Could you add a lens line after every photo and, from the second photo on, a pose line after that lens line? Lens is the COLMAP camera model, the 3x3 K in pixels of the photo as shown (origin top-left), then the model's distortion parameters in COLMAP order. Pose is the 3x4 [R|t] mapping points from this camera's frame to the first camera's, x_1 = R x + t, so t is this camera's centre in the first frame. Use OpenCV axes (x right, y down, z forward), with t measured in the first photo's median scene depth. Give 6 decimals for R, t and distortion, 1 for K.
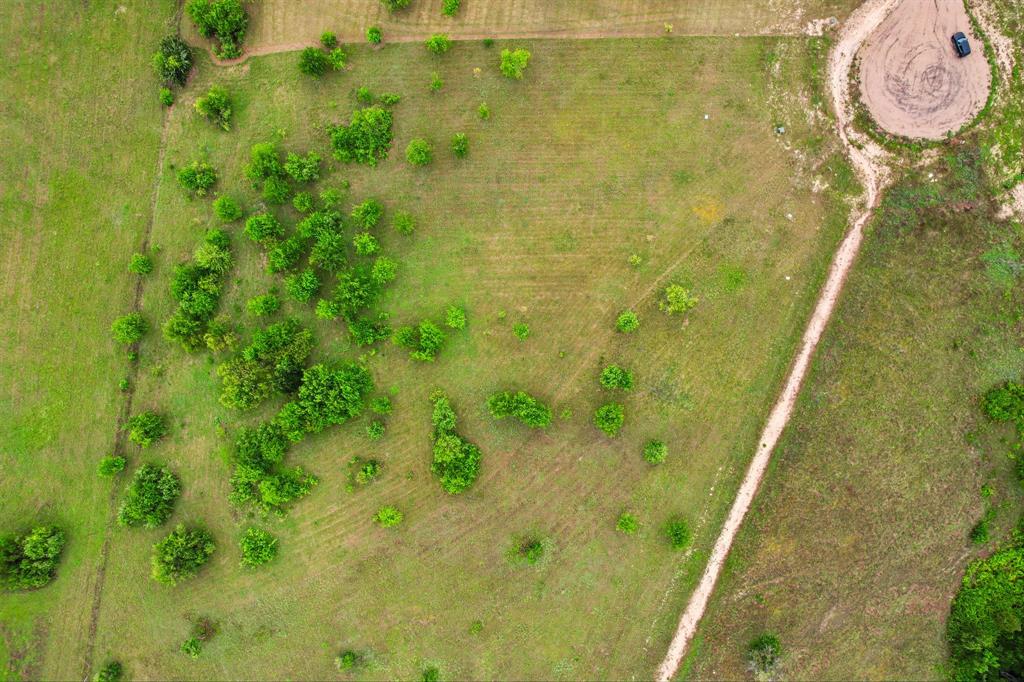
lens RADIAL K [[659.3, 0, 517.4], [0, 659.3, 338.8], [0, 0, 1]] dist [-0.071670, 0.066186]
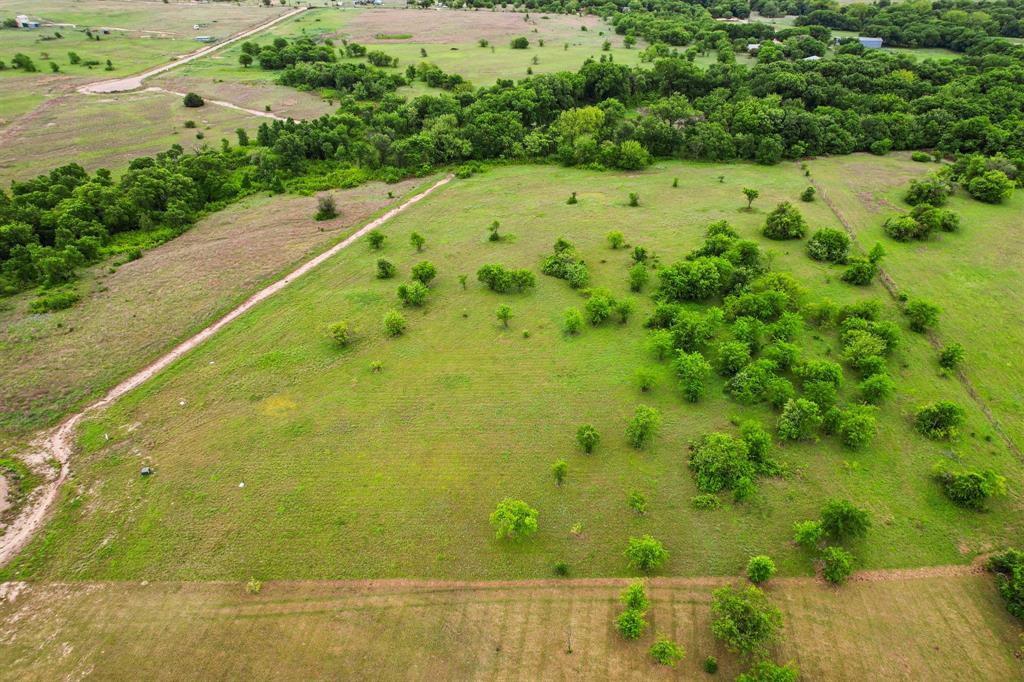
lens RADIAL K [[659.3, 0, 517.4], [0, 659.3, 338.8], [0, 0, 1]] dist [-0.071670, 0.066186]
pose [[-0.998152, 0.058327, 0.017065, -0.026553], [-0.017805, -0.549155, 0.835531, -0.848372], [0.058105, 0.833683, 0.549178, 0.506655]]
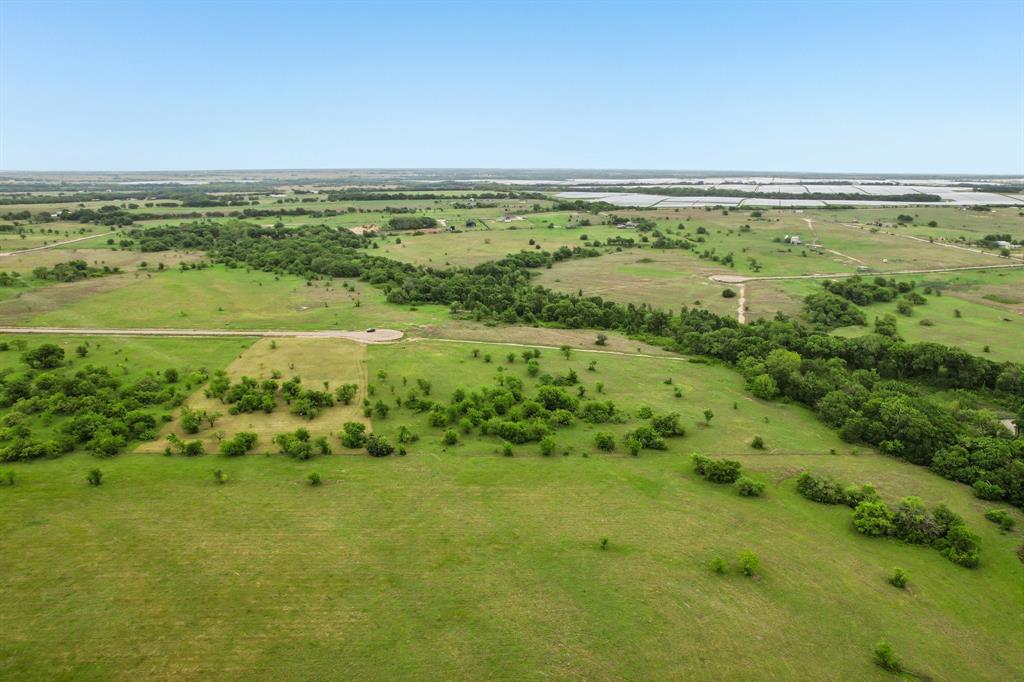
lens RADIAL K [[667.4, 0, 514.1], [0, 667.4, 342.7], [0, 0, 1]] dist [-0.070132, 0.057048]
pose [[-0.219851, -0.214589, 0.951639, -2.199252], [0.975290, -0.070152, 0.209496, -0.445520], [0.021804, 0.974182, 0.224709, 0.399610]]
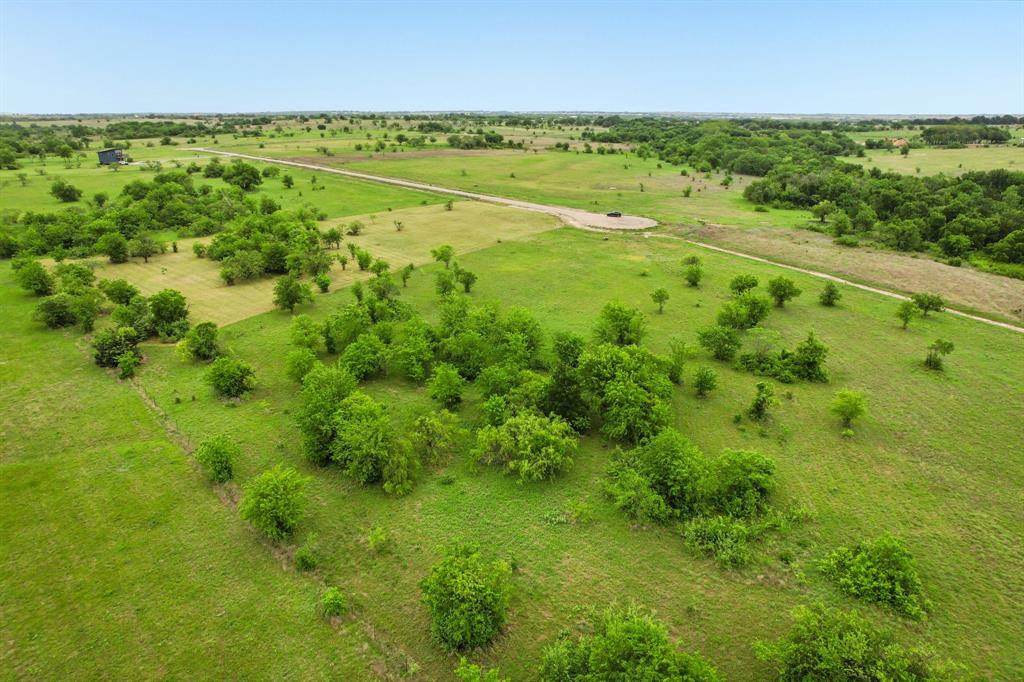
lens RADIAL K [[667.4, 0, 514.1], [0, 667.4, 342.7], [0, 0, 1]] dist [-0.070132, 0.057048]
pose [[0.596770, -0.225947, 0.769943, -0.858882], [0.802282, 0.185288, -0.567461, 0.372007], [-0.014445, 0.956356, 0.291848, 0.801271]]
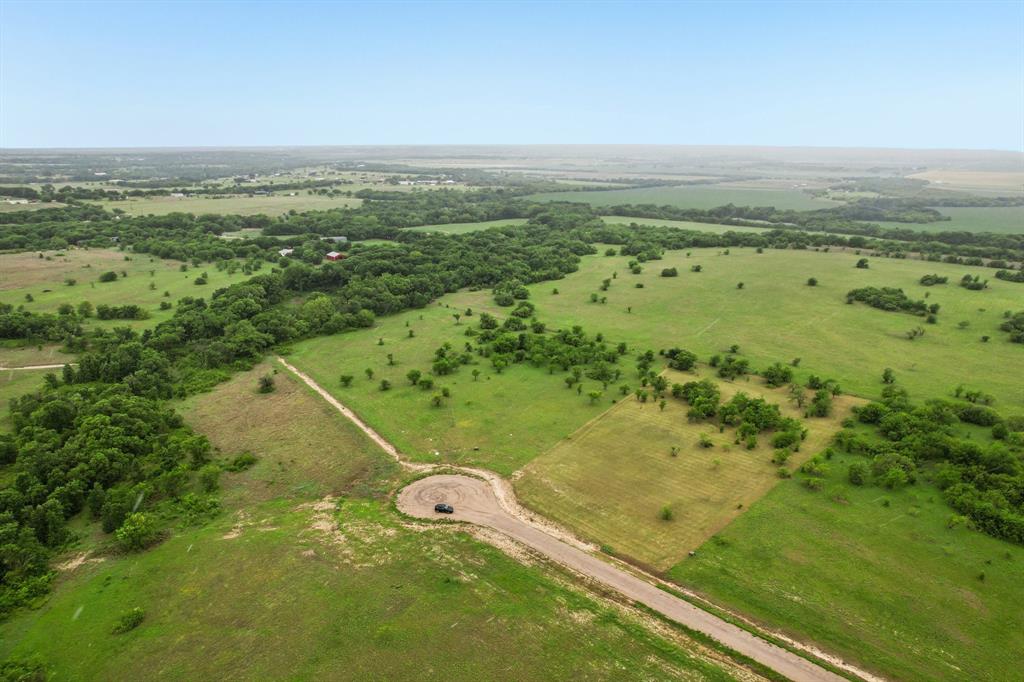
lens RADIAL K [[667.4, 0, 514.1], [0, 667.4, 342.7], [0, 0, 1]] dist [-0.070132, 0.057048]
pose [[-0.565716, 0.285960, -0.773429, 1.511841], [-0.824438, -0.177534, 0.537386, -1.203999], [0.016361, 0.941652, 0.336190, 0.229804]]
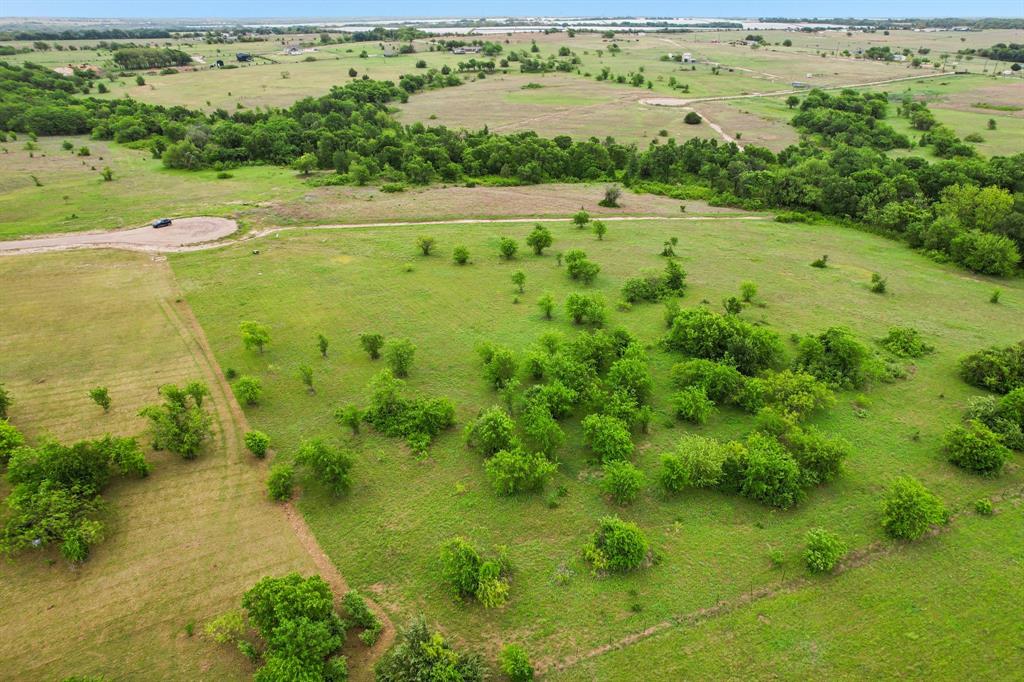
lens RADIAL K [[679.0, 0, 516.9], [0, 679.0, 338.6], [0, 0, 1]] dist [-0.082446, 0.077883]
pose [[-0.544481, -0.329073, 0.771525, -0.839845], [0.837986, -0.253255, 0.483365, -0.551657], [0.036330, 0.909710, 0.413651, 0.657491]]
